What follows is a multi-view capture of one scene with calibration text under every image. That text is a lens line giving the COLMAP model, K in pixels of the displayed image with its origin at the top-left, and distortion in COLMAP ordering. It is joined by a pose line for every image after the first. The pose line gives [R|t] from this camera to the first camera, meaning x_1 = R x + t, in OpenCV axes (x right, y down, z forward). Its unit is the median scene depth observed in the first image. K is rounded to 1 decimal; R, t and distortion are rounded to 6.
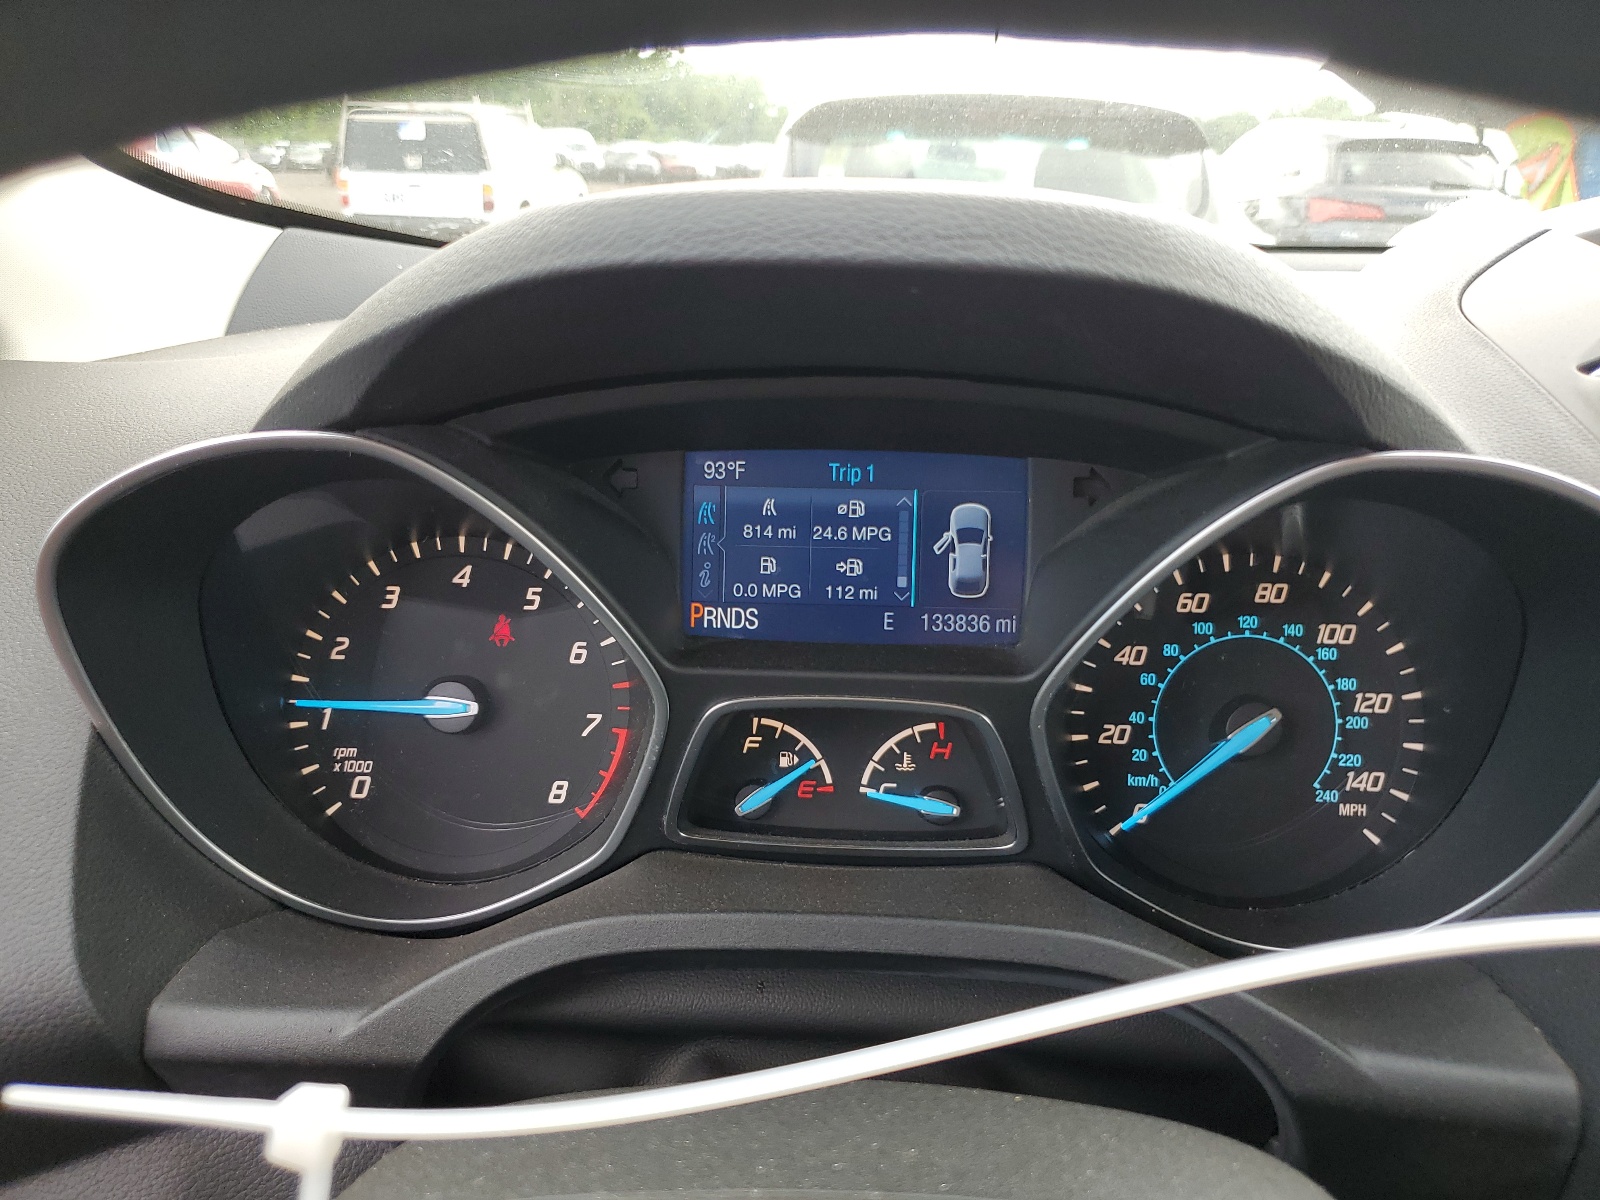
lens RADIAL K [[1216.2, 0, 802.6], [0, 1216.2, 604.6], [0, 0, 1]] dist [-0.006816, -0.003132]
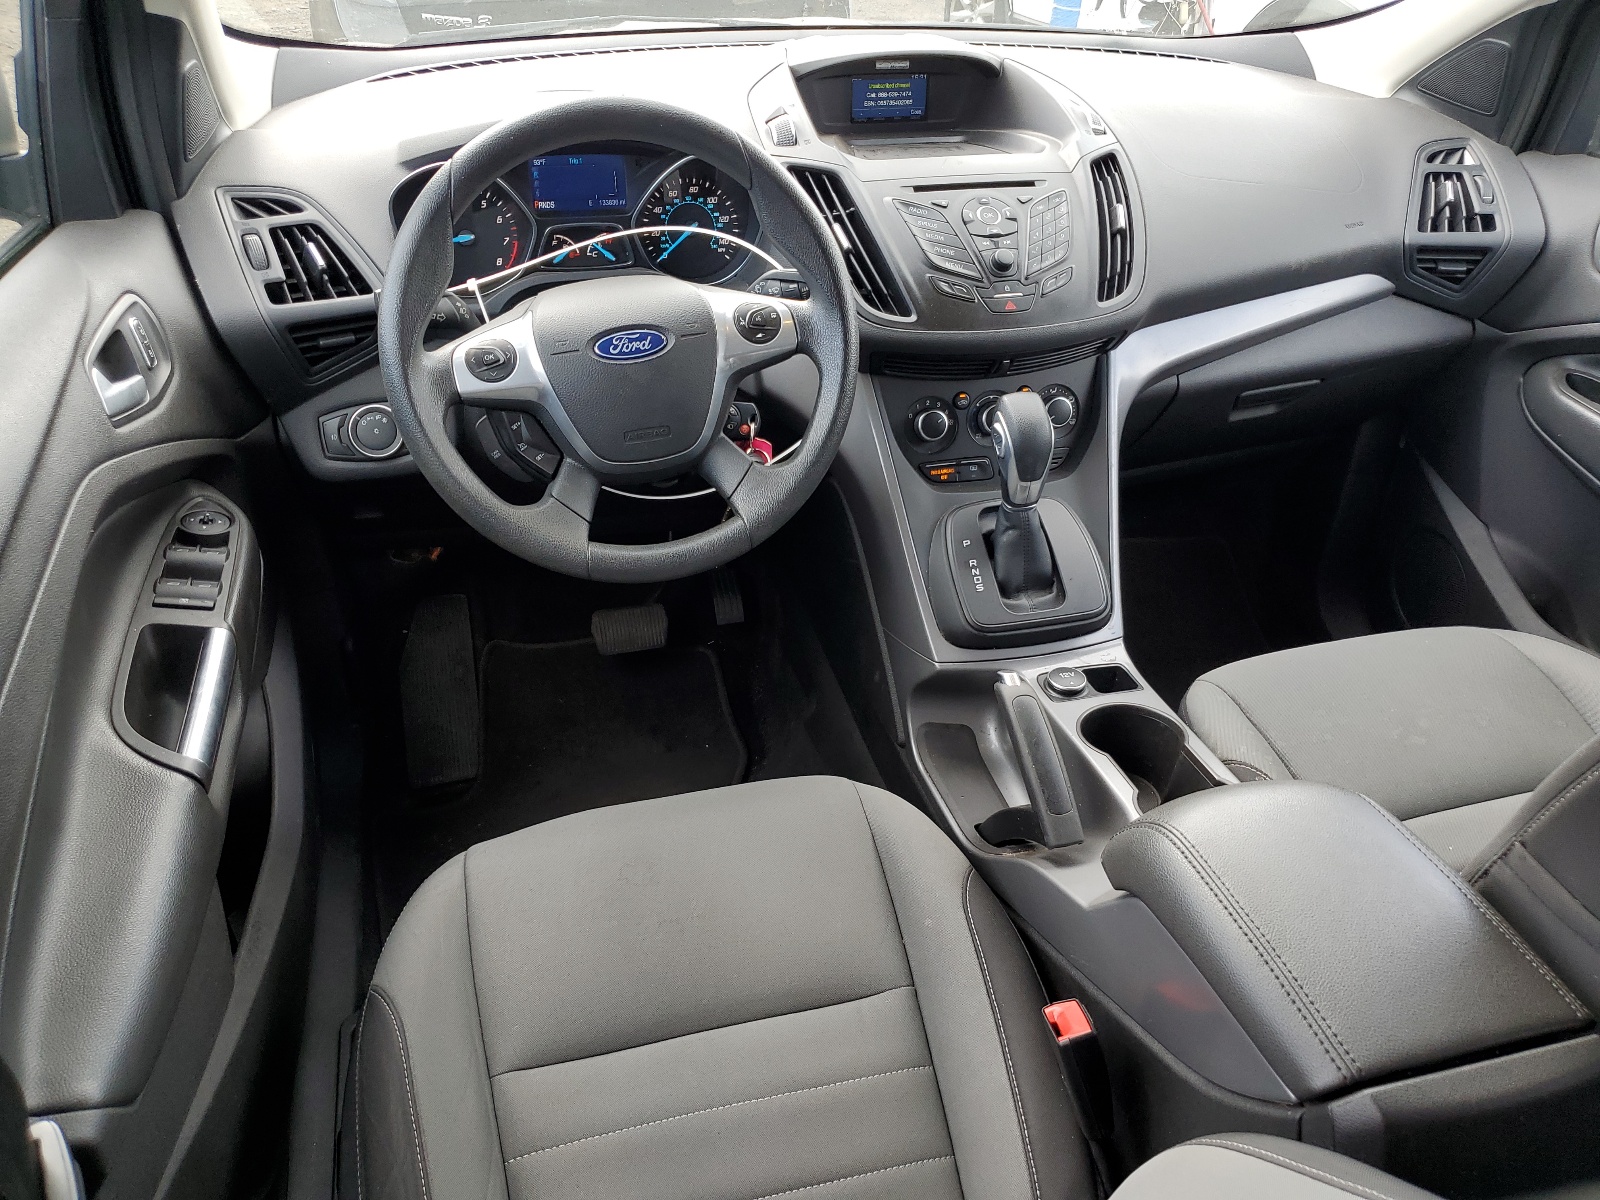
lens RADIAL K [[1216.2, 0, 808.5], [0, 1216.2, 595.1], [0, 0, 1]] dist [-0.006816, -0.003132]
pose [[0.952019, -0.146626, 0.268626, -0.444479], [0.068306, 0.957416, 0.280515, 0.156325], [-0.298317, -0.248707, 0.921494, -2.763624]]
